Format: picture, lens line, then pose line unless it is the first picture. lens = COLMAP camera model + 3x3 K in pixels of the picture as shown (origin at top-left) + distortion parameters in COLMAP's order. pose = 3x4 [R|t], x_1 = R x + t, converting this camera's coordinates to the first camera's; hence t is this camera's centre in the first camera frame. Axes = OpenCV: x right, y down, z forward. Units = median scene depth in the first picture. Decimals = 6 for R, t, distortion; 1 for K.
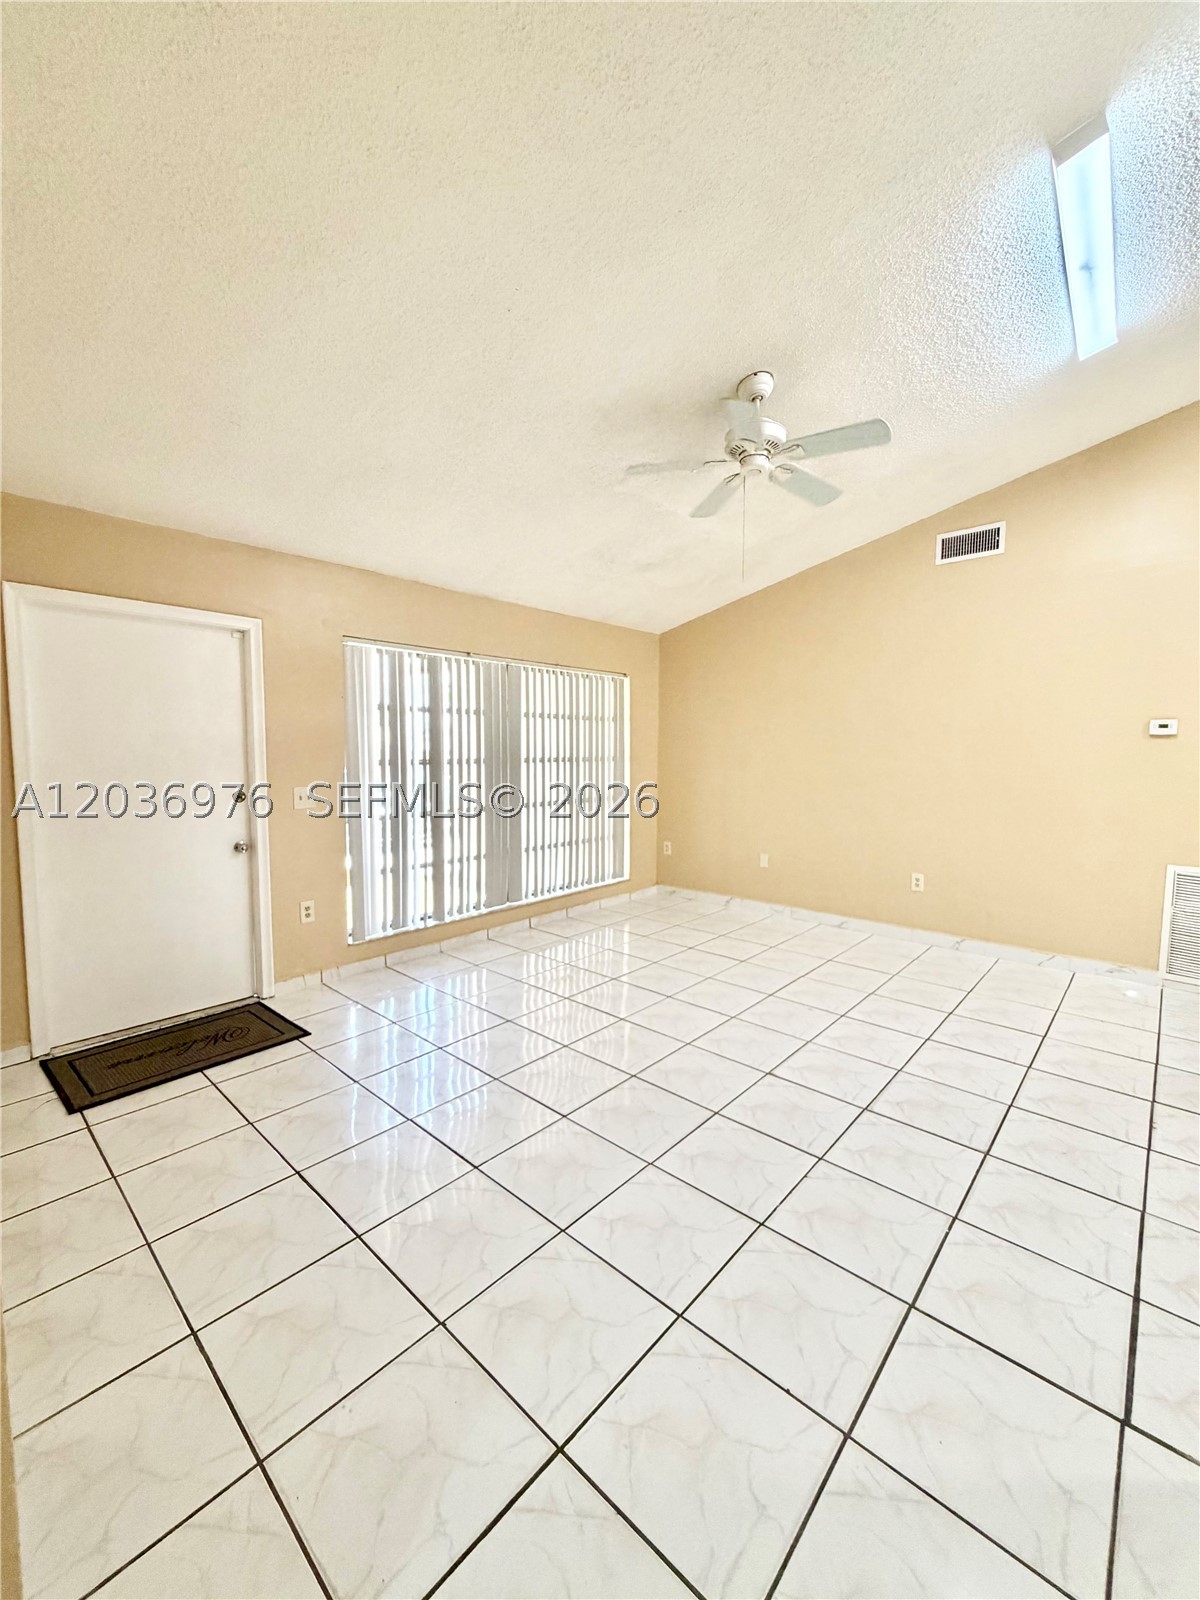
lens RADIAL K [[640.9, 0, 603.8], [0, 640.9, 800.0], [0, 0, 1]] dist [0.001470, 0.000112]
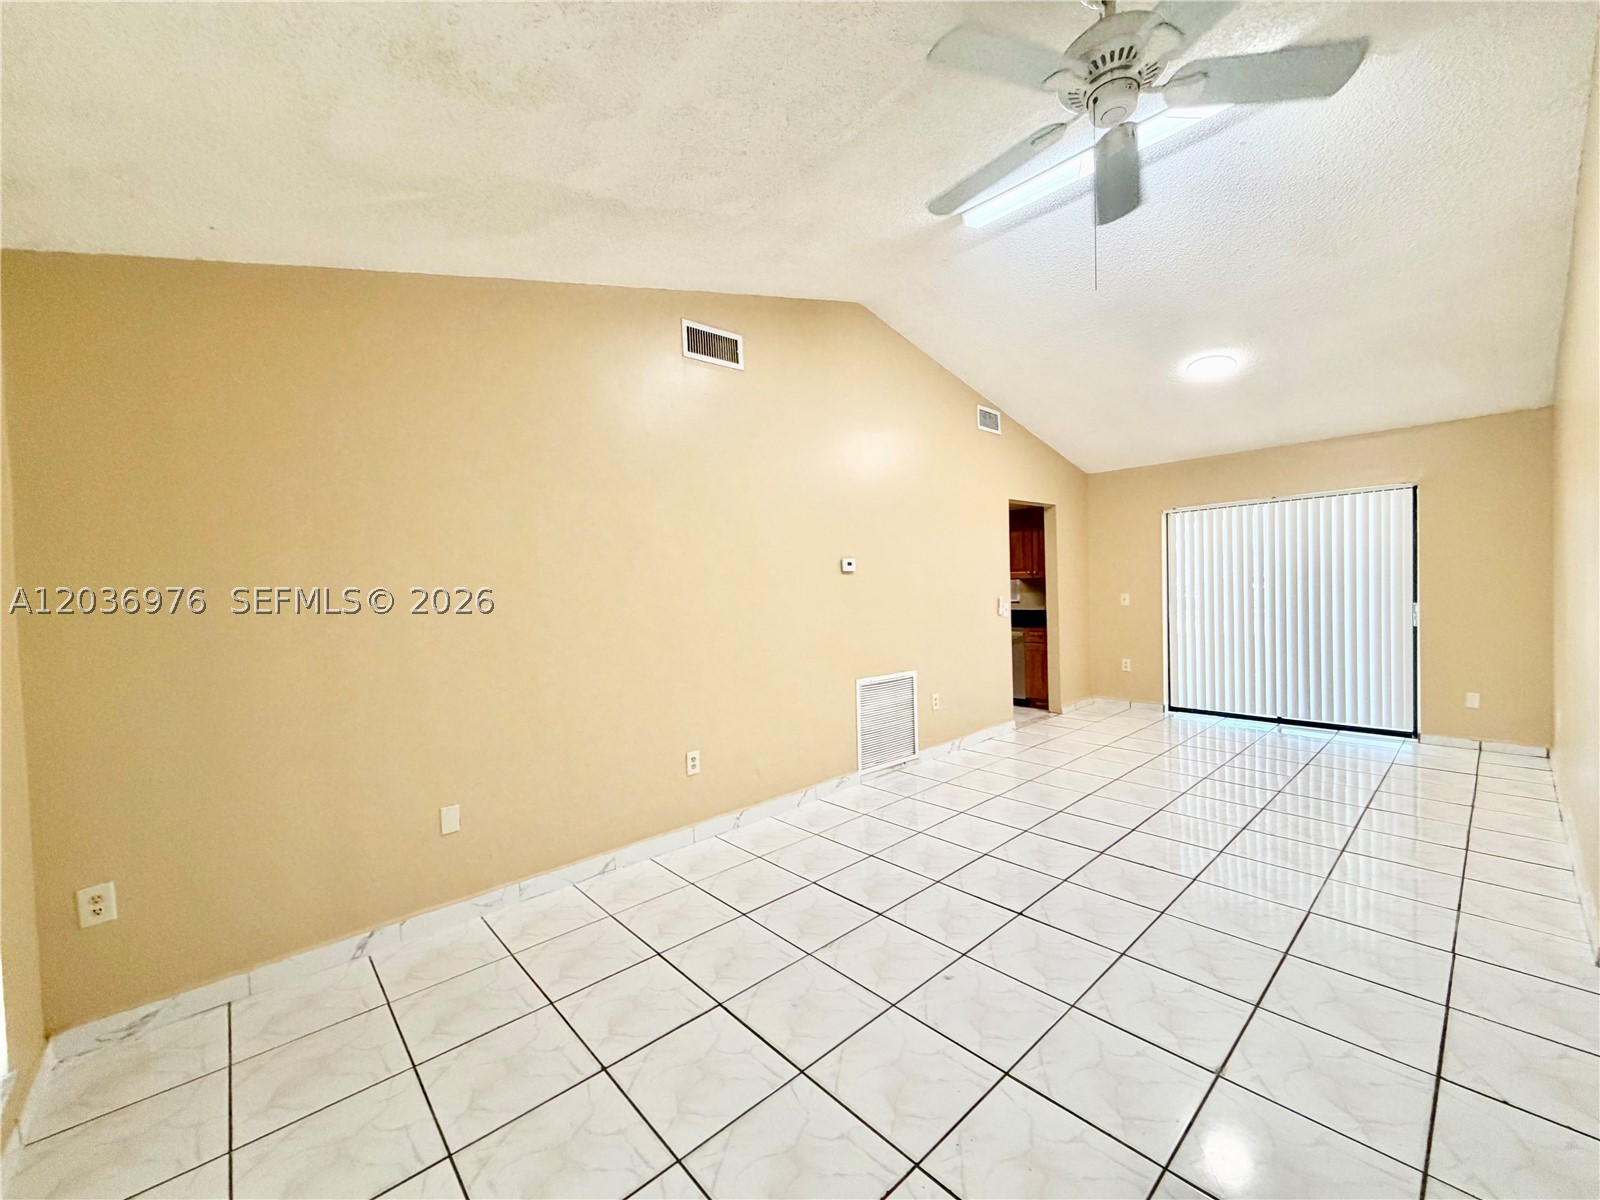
lens RADIAL K [[640.9, 0, 799.6], [0, 640.9, 601.3], [0, 0, 1]] dist [0.001470, 0.000112]
pose [[0.100198, -0.033939, 0.994388, -0.305392], [0.103961, 0.994305, 0.023461, -0.081657], [-0.989521, 0.101027, 0.103156, 0.948932]]
